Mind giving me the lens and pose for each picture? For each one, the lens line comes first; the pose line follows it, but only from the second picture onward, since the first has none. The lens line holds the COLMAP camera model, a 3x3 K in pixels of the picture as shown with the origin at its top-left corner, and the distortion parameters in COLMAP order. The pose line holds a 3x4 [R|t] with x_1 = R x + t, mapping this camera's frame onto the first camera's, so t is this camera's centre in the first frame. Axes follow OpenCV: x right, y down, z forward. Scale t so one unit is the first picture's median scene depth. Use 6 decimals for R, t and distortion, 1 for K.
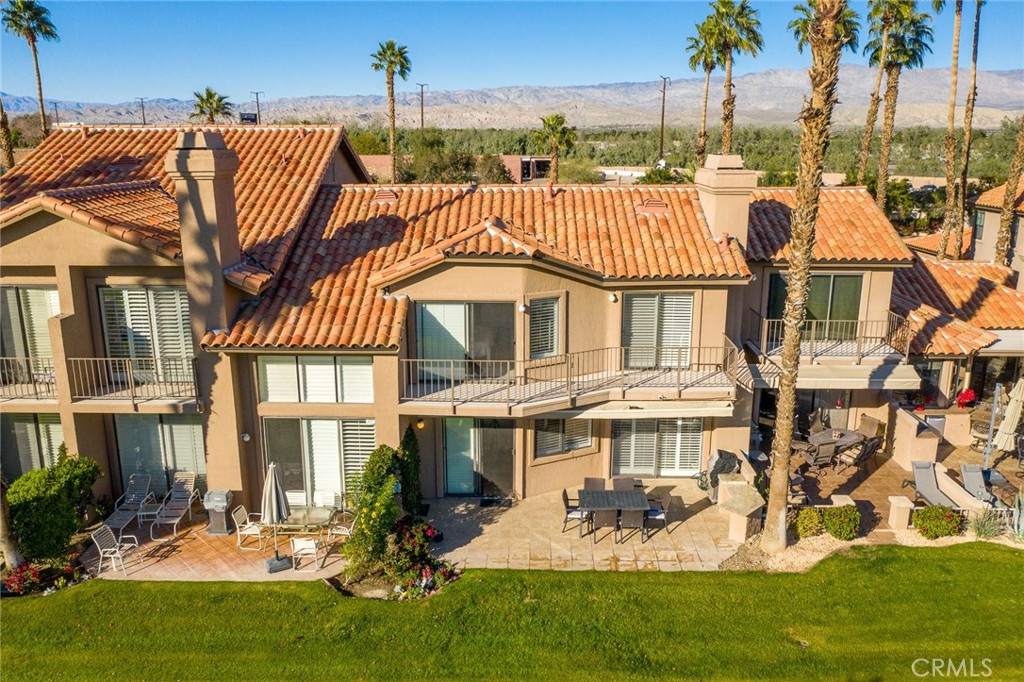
lens RADIAL K [[808.5, 0, 513.5], [0, 808.5, 339.9], [0, 0, 1]] dist [-0.012361, 0.007669]
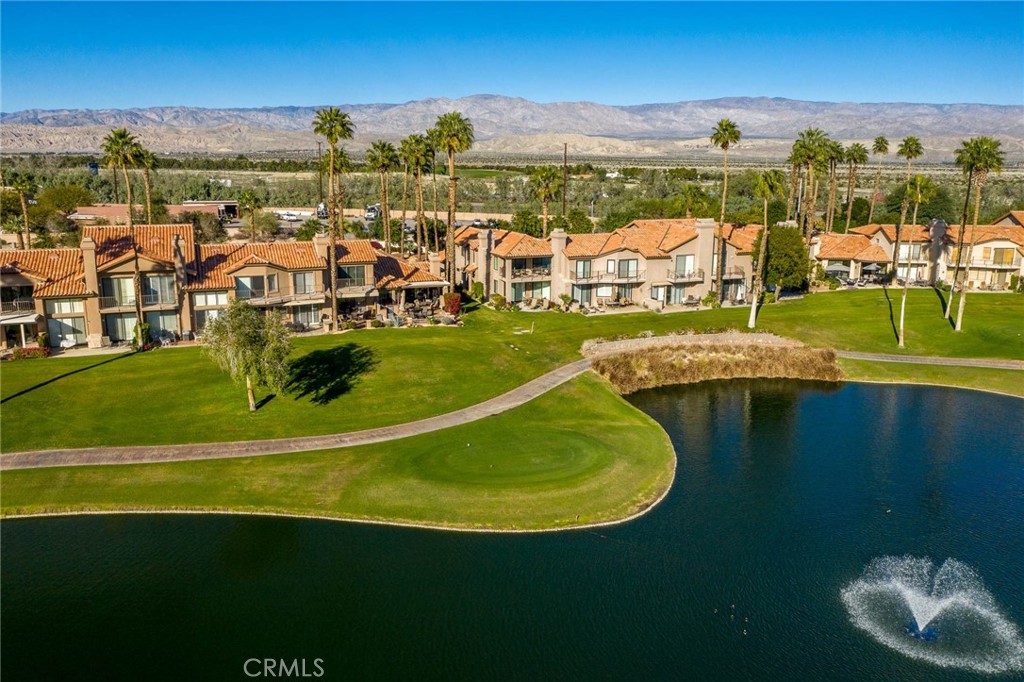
lens RADIAL K [[808.5, 0, 513.5], [0, 808.5, 339.9], [0, 0, 1]] dist [-0.012361, 0.007669]
pose [[0.923953, -0.076187, 0.374841, -0.355953], [0.086823, 0.996157, -0.011542, 0.395279], [-0.372521, 0.043209, 0.927017, -2.906679]]
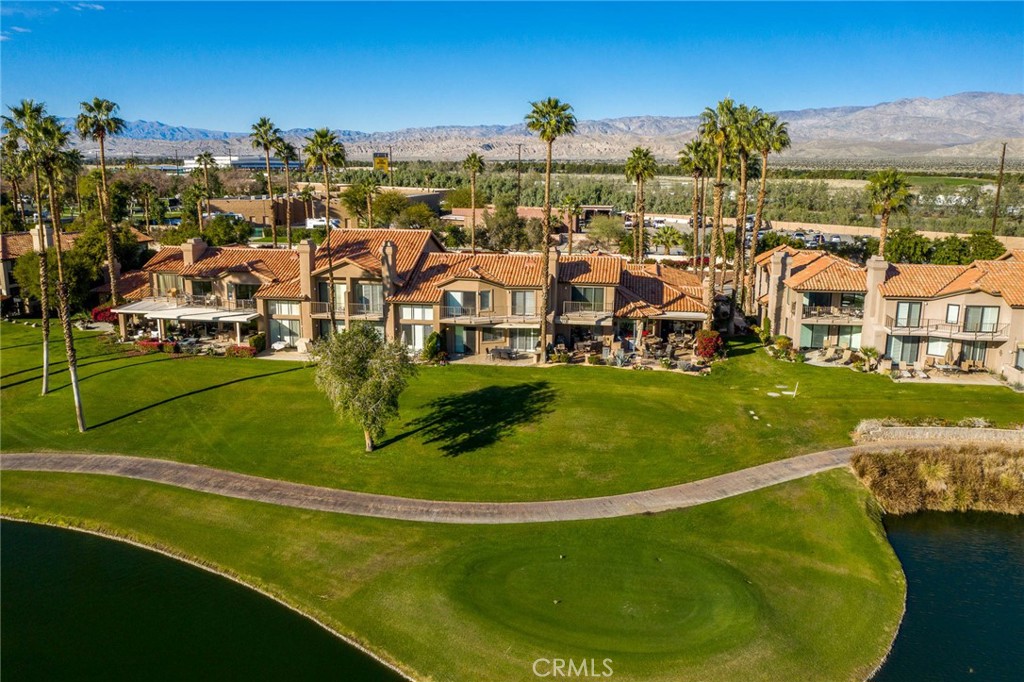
lens RADIAL K [[808.5, 0, 513.5], [0, 808.5, 339.9], [0, 0, 1]] dist [-0.012361, 0.007669]
pose [[0.989552, 0.036415, -0.139503, 0.627048], [-0.041161, 0.998662, -0.031291, 0.249816], [0.138177, 0.036706, 0.989727, -2.272842]]
